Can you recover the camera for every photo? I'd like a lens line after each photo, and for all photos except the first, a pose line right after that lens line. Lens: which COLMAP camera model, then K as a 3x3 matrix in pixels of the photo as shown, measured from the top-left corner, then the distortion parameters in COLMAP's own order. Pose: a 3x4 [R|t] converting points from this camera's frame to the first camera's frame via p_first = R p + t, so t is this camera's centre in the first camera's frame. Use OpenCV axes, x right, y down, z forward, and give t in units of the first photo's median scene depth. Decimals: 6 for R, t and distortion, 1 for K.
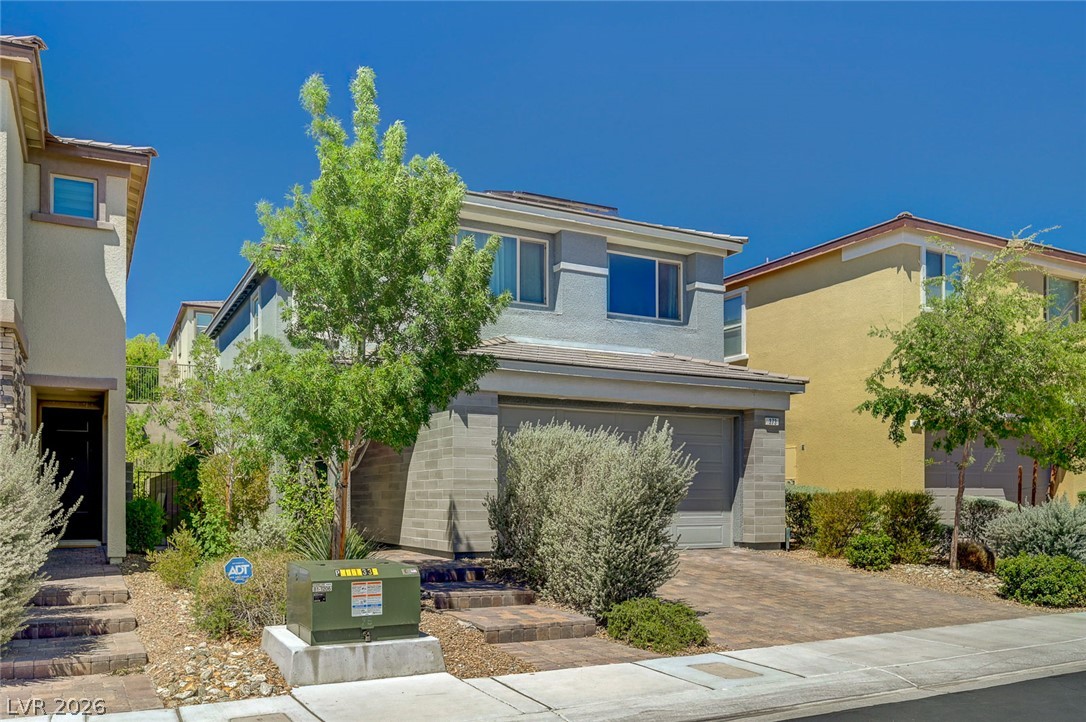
lens RADIAL K [[862.7, 0, 543.0], [0, 862.7, 361.0], [0, 0, 1]] dist [-0.001165, -0.000554]
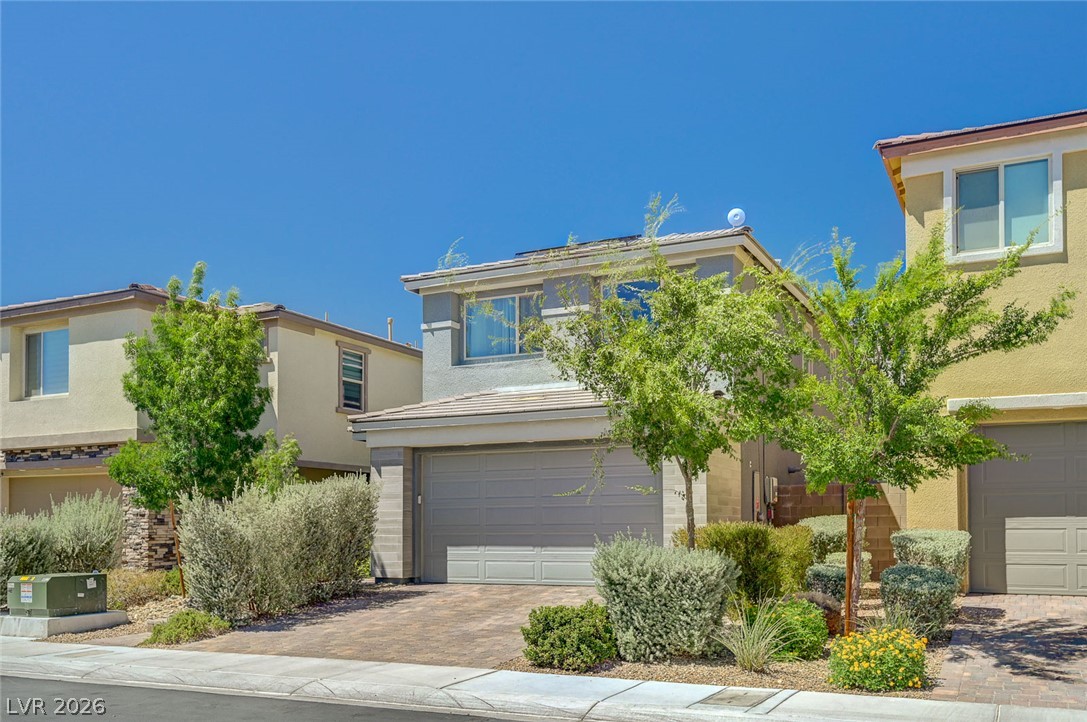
lens RADIAL K [[945.4, 0, 543.5], [0, 945.4, 361.0], [0, 0, 1]] dist [0.008610, 0.005773]
pose [[0.589180, -0.147170, -0.794486, 1.151525], [0.135258, 0.987362, -0.082593, 0.054583], [0.796601, -0.058799, 0.601639, 0.368376]]
